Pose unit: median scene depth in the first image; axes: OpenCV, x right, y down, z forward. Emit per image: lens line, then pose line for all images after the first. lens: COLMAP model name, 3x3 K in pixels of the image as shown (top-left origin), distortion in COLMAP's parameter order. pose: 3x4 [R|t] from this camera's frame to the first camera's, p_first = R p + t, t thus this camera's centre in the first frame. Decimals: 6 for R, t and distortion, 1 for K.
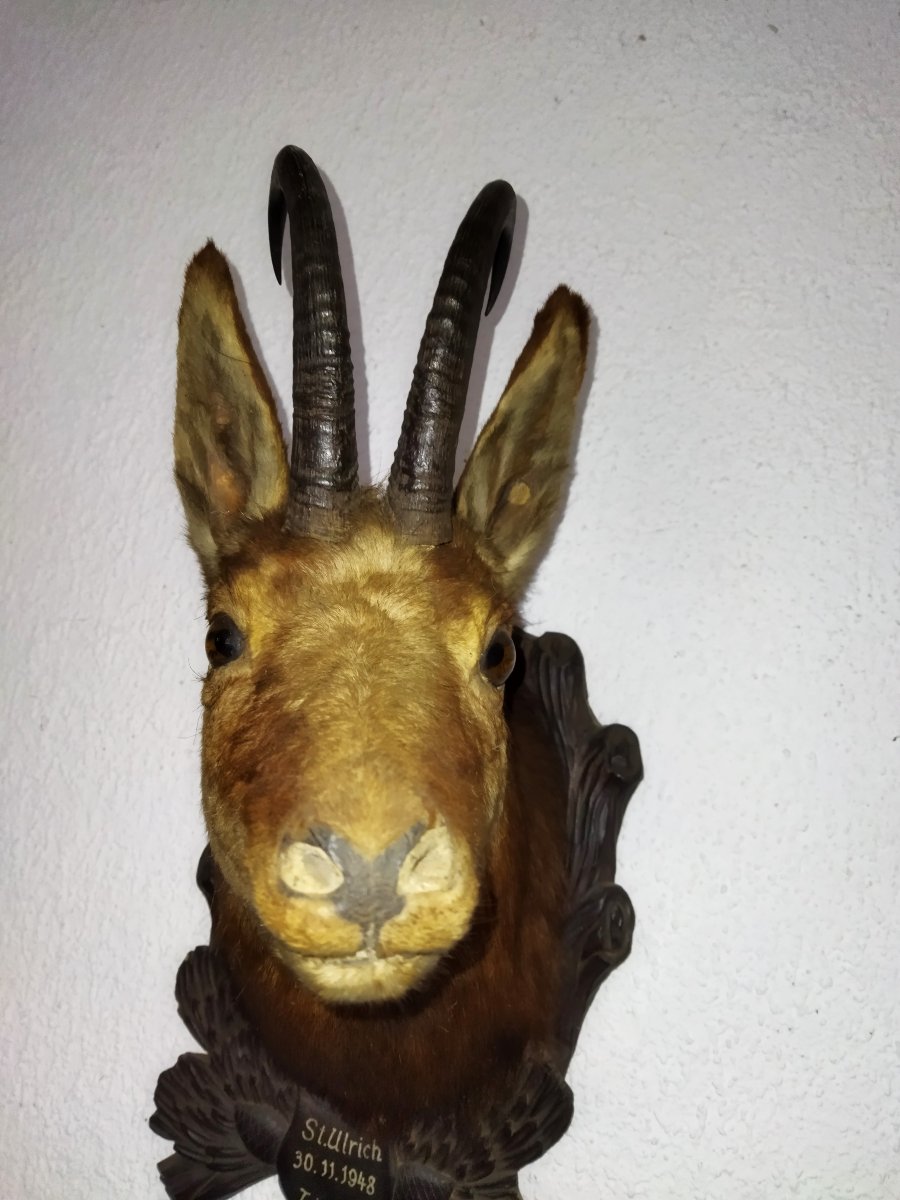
lens RADIAL K [[913.6, 0, 450.0], [0, 913.6, 600.0], [0, 0, 1]] dist [0.099784, -0.181638]
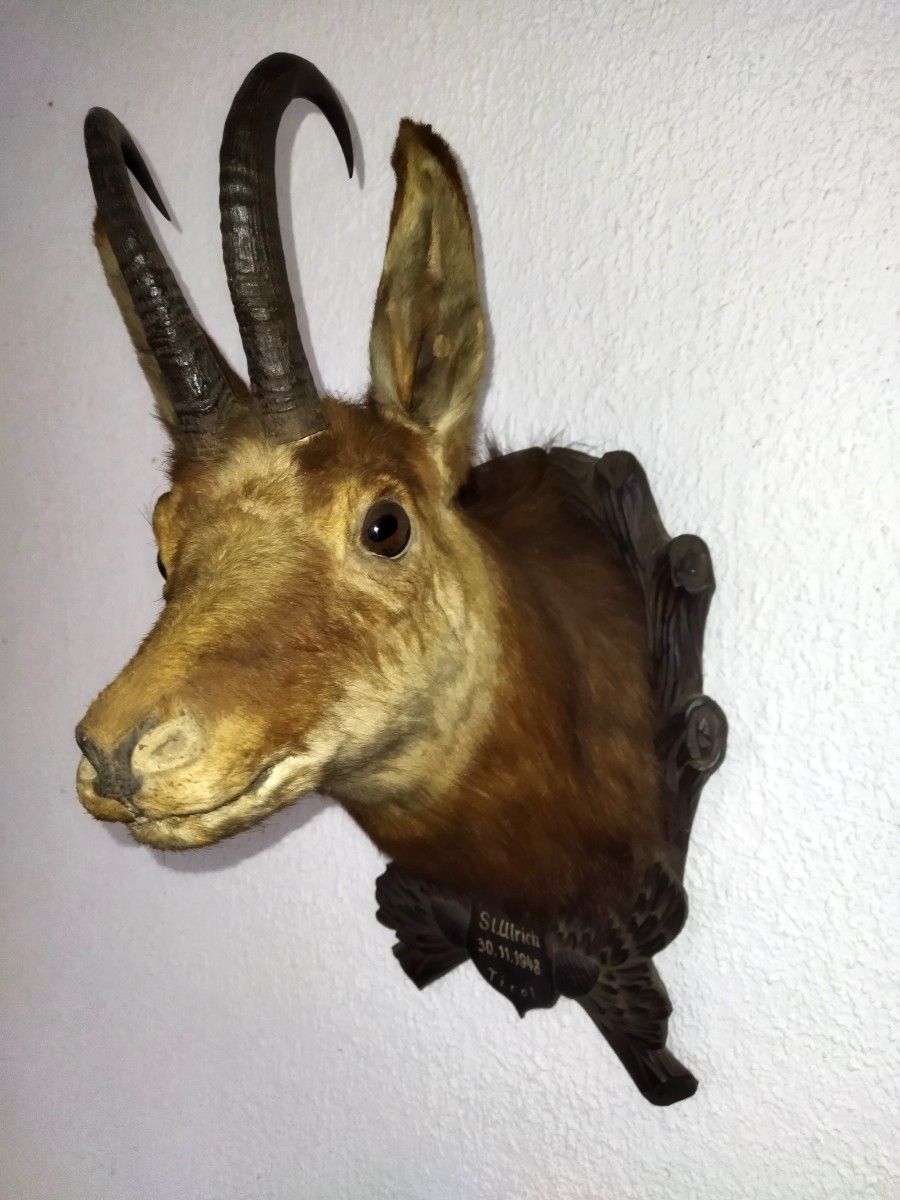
lens RADIAL K [[913.6, 0, 450.0], [0, 913.6, 600.0], [0, 0, 1]] dist [0.099784, -0.181638]
pose [[0.887238, -0.152985, -0.435207, 0.382182], [0.237676, 0.960153, 0.147026, 0.002481], [0.395372, -0.233886, 0.888244, 0.044652]]
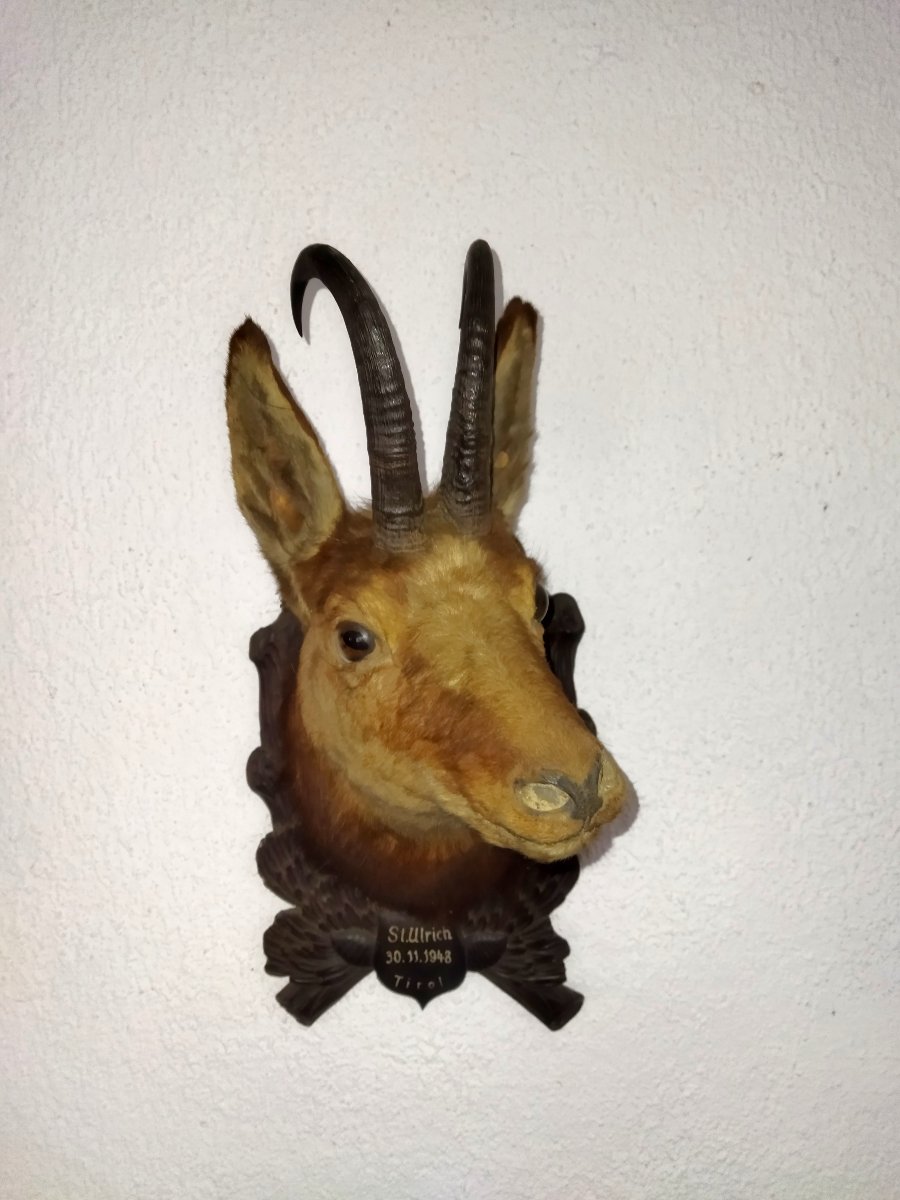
lens RADIAL K [[913.1, 0, 452.2], [0, 913.1, 602.5], [0, 0, 1]] dist [0.106524, -0.181004]
pose [[0.950054, -0.227203, 0.213954, -0.250500], [0.172221, 0.953406, 0.247704, -0.206694], [-0.260264, -0.198485, 0.944916, -0.195281]]
